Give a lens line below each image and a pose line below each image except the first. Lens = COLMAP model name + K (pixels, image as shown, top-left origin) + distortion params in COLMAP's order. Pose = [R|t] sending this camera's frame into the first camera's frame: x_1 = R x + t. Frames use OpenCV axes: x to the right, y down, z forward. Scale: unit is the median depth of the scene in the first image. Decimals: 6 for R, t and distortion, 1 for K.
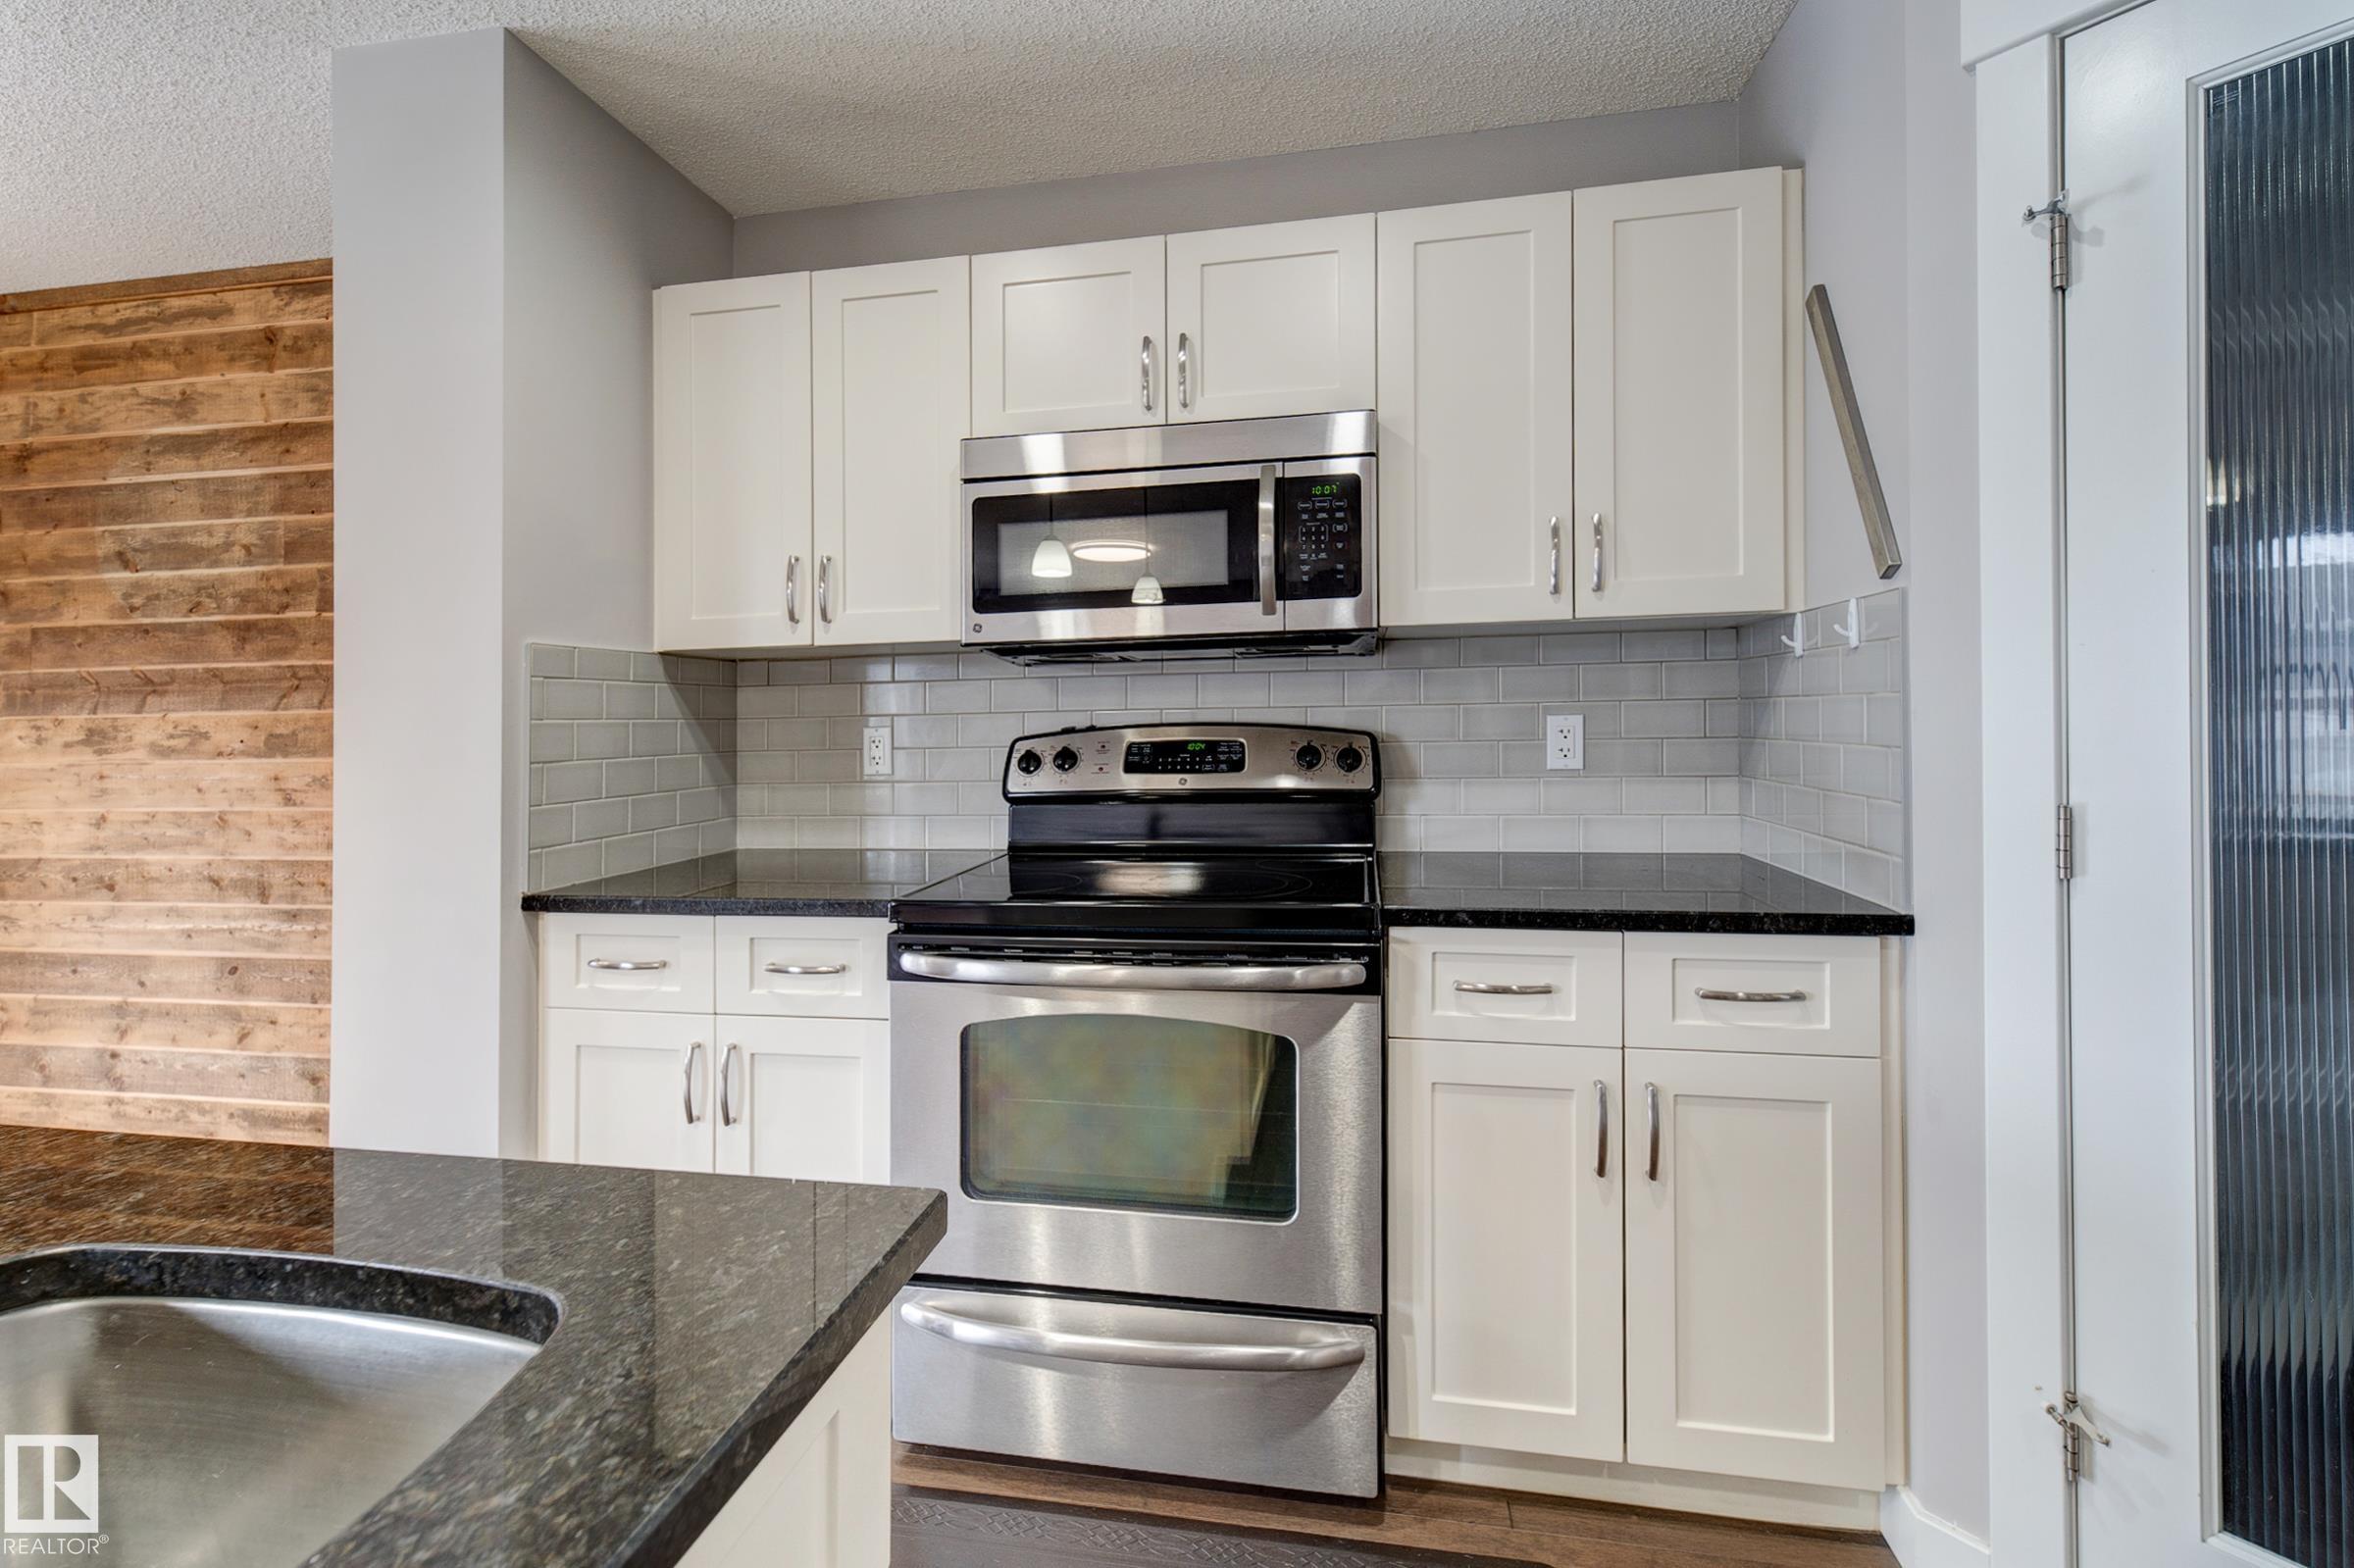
lens RADIAL K [[1046.3, 0, 1132.0], [0, 1046.3, 736.0], [0, 0, 1]] dist [0.013577, -0.002914]
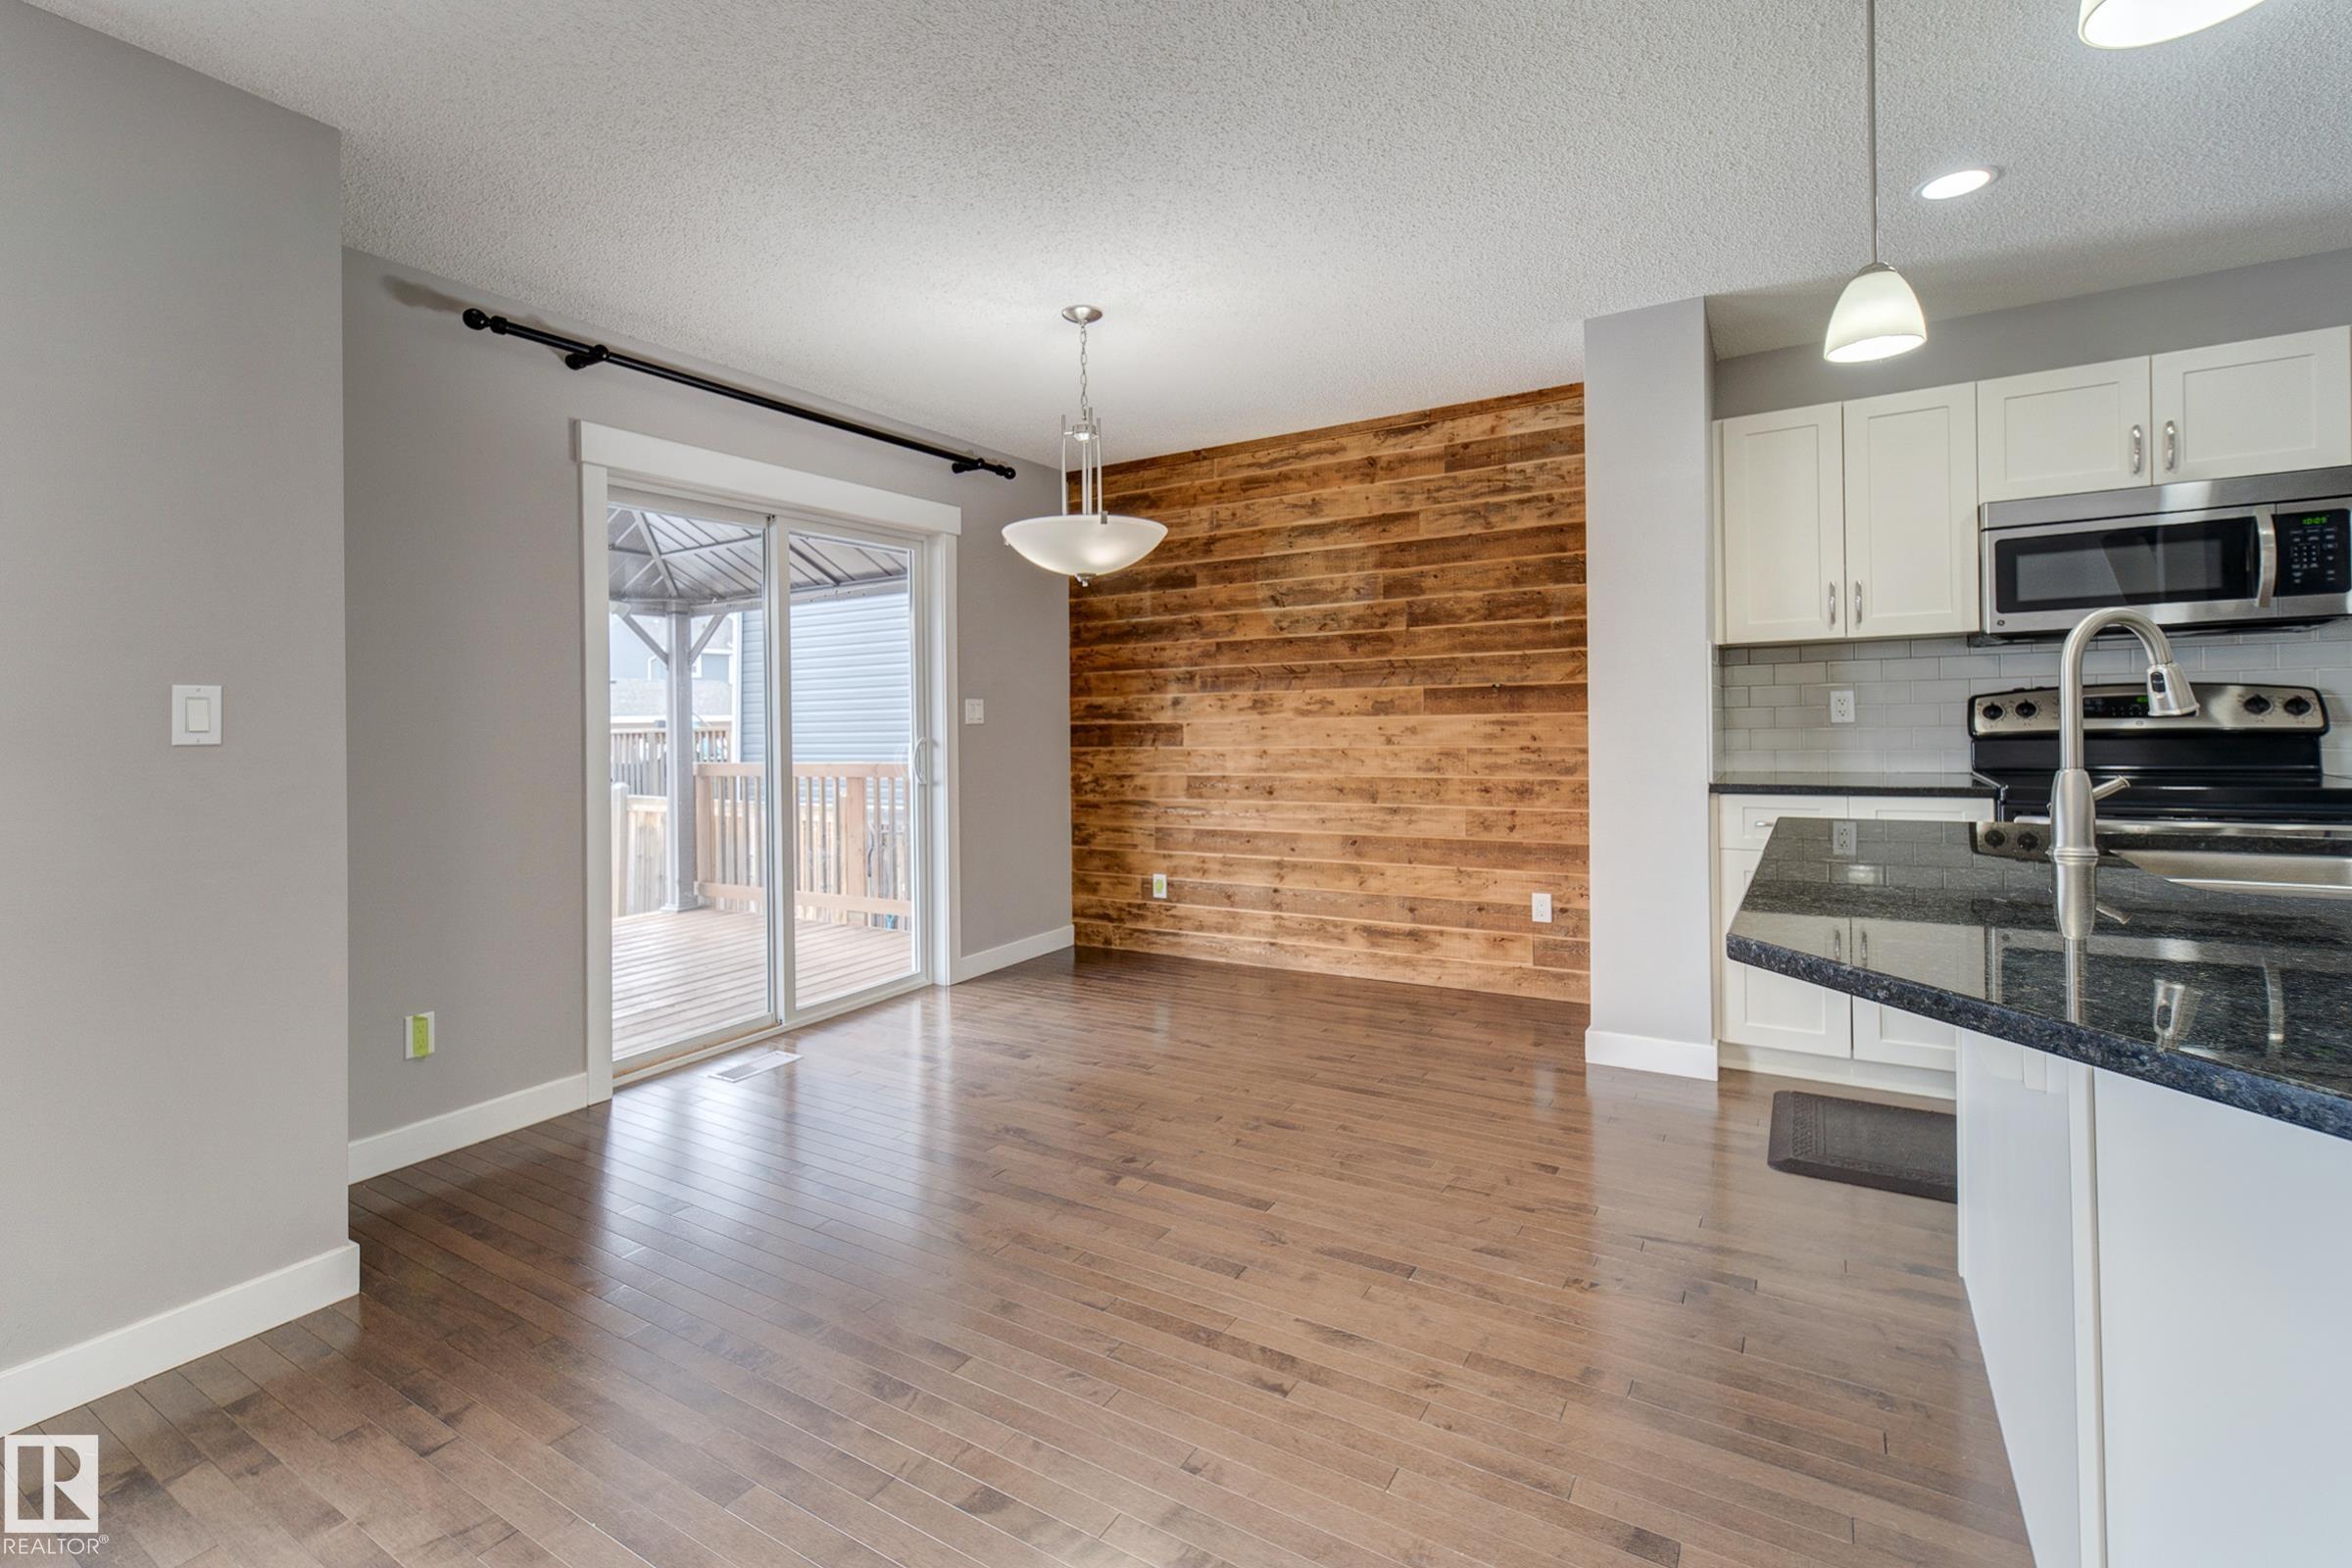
lens RADIAL K [[1045.5, 0, 1152.6], [0, 1045.5, 720.1], [0, 0, 1]] dist [0.013577, -0.002914]
pose [[0.938011, -0.001616, -0.346602, -0.708065], [-0.002023, 0.999947, -0.010138, 0.055282], [0.346600, 0.010211, 0.937957, -0.819788]]
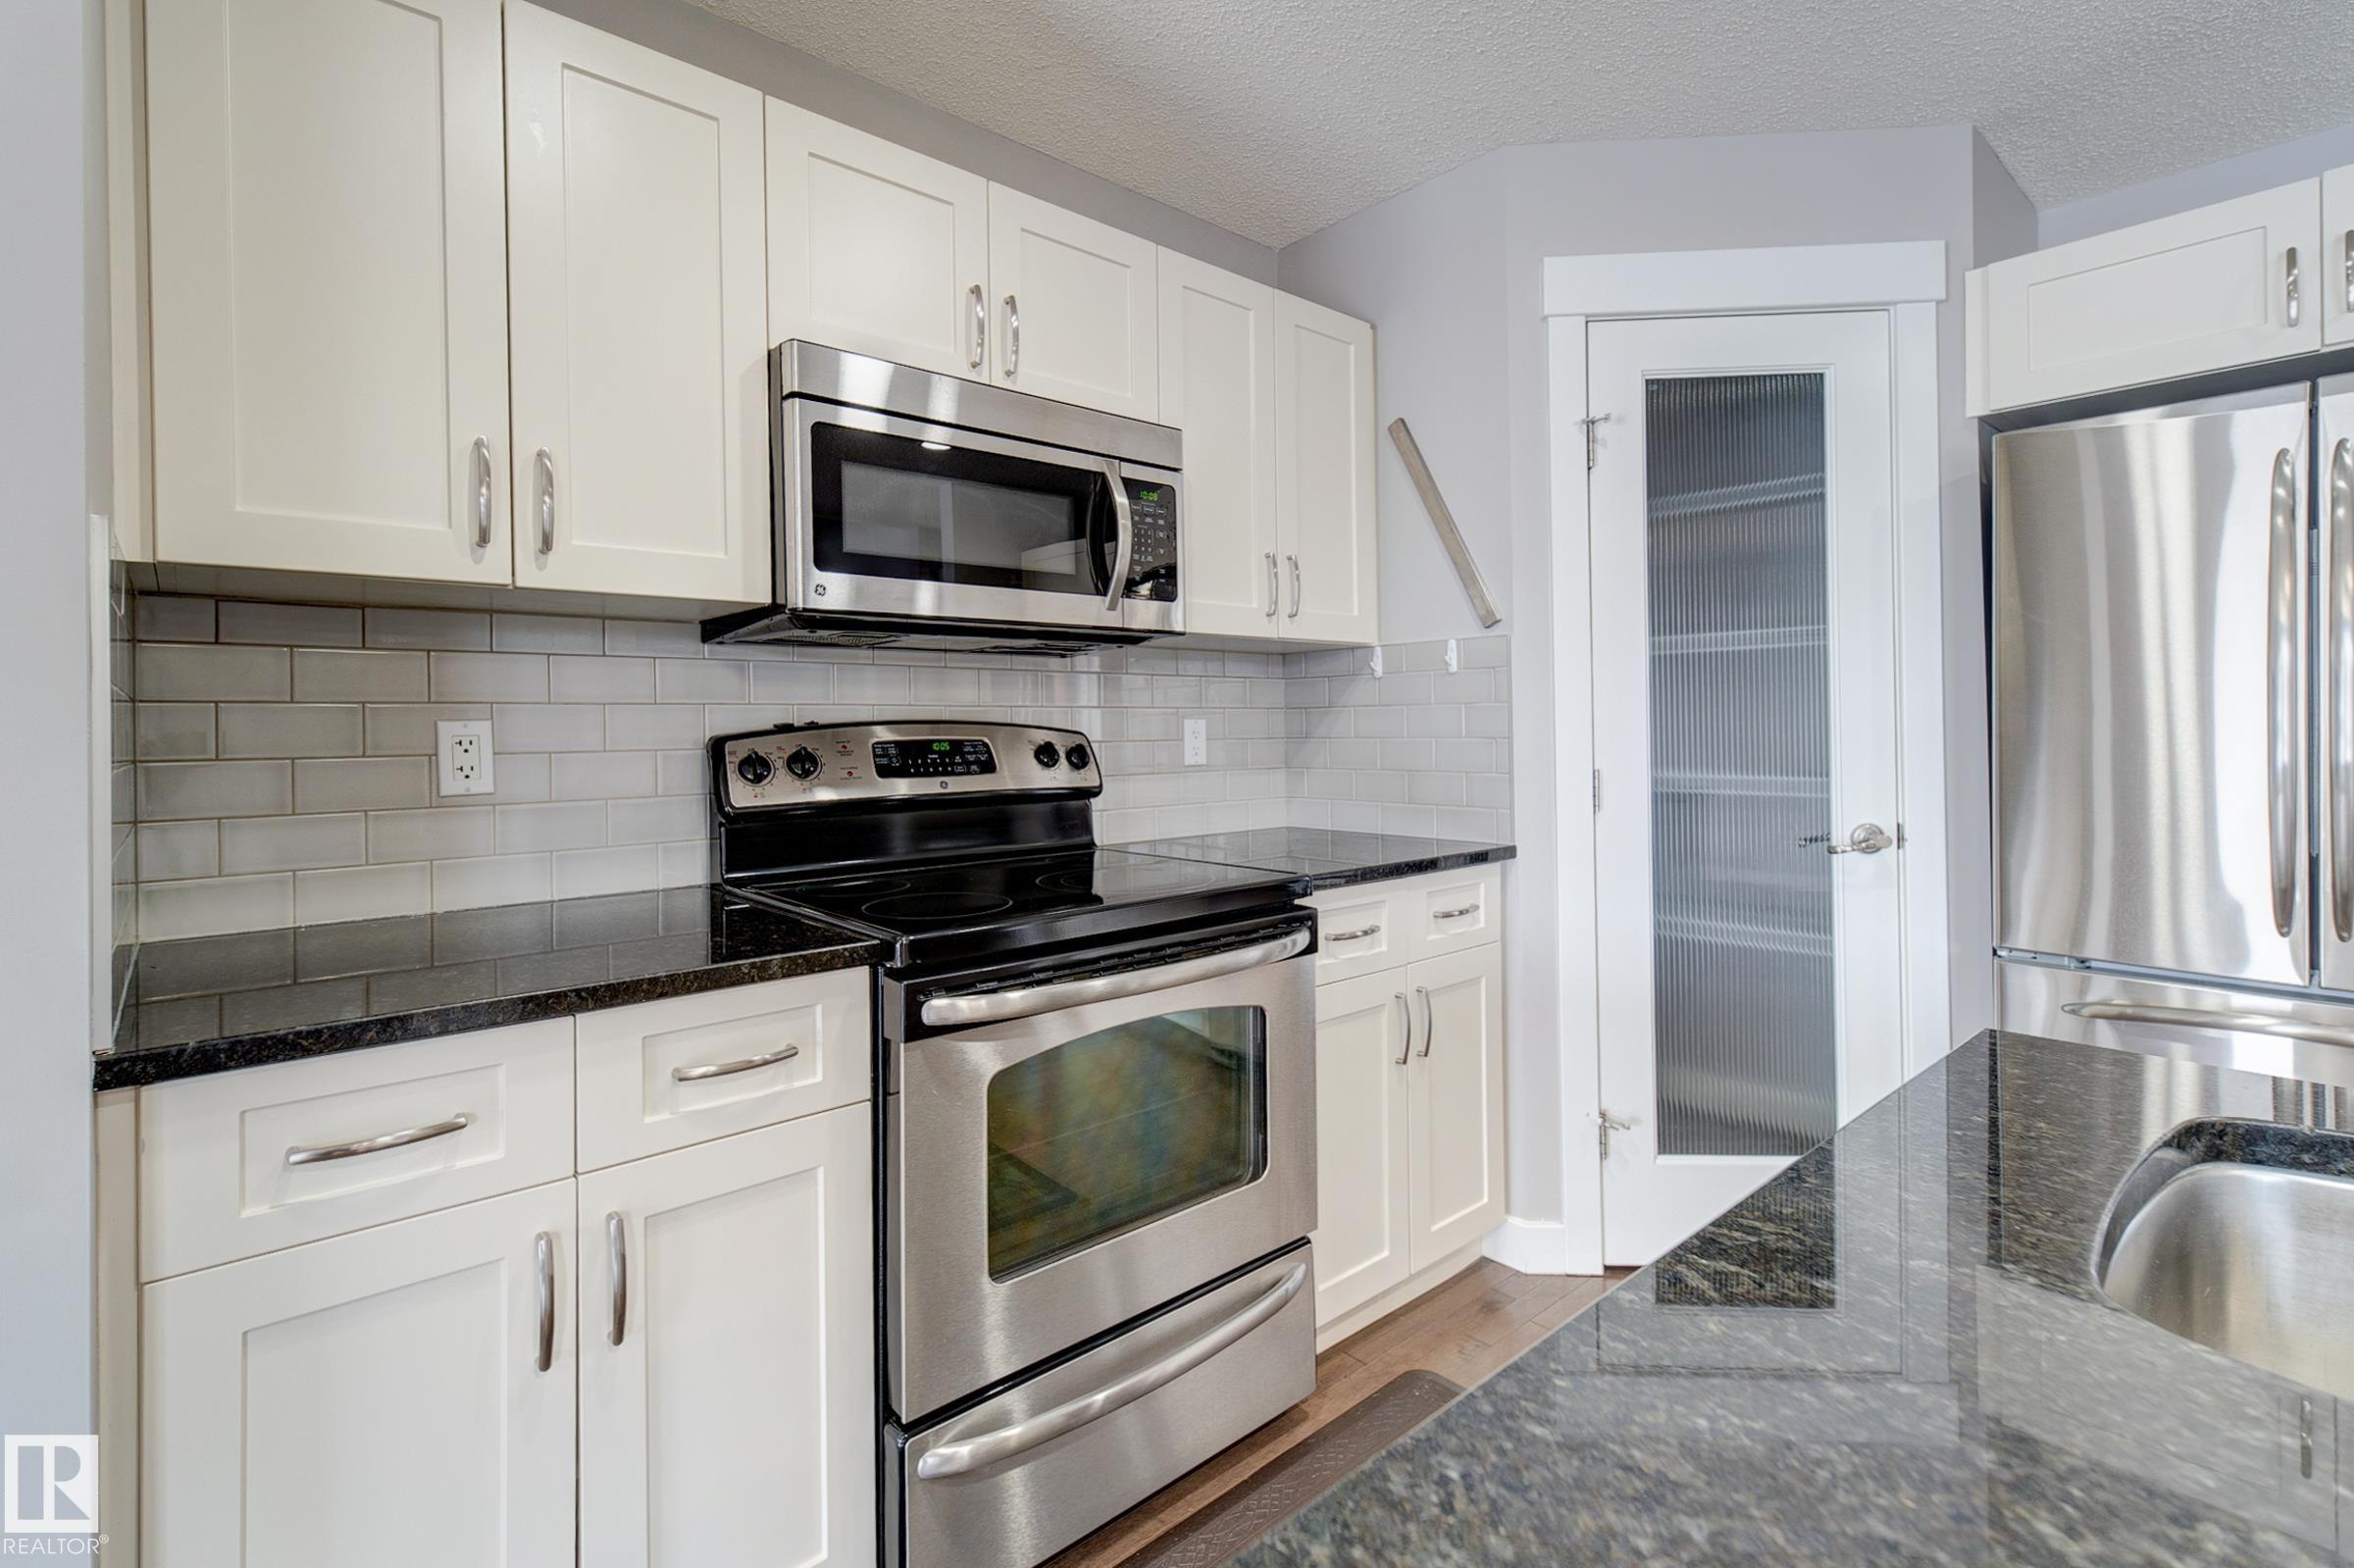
lens RADIAL K [[1115.8, 0, 1174.2], [0, 1115.8, 753.3], [0, 0, 1]] dist [0.011508, -0.000248]
pose [[0.602160, -0.006072, 0.798353, -0.579190], [0.012317, 0.999923, -0.001685, 0.019938], [-0.798281, 0.010848, 0.602188, 0.264147]]
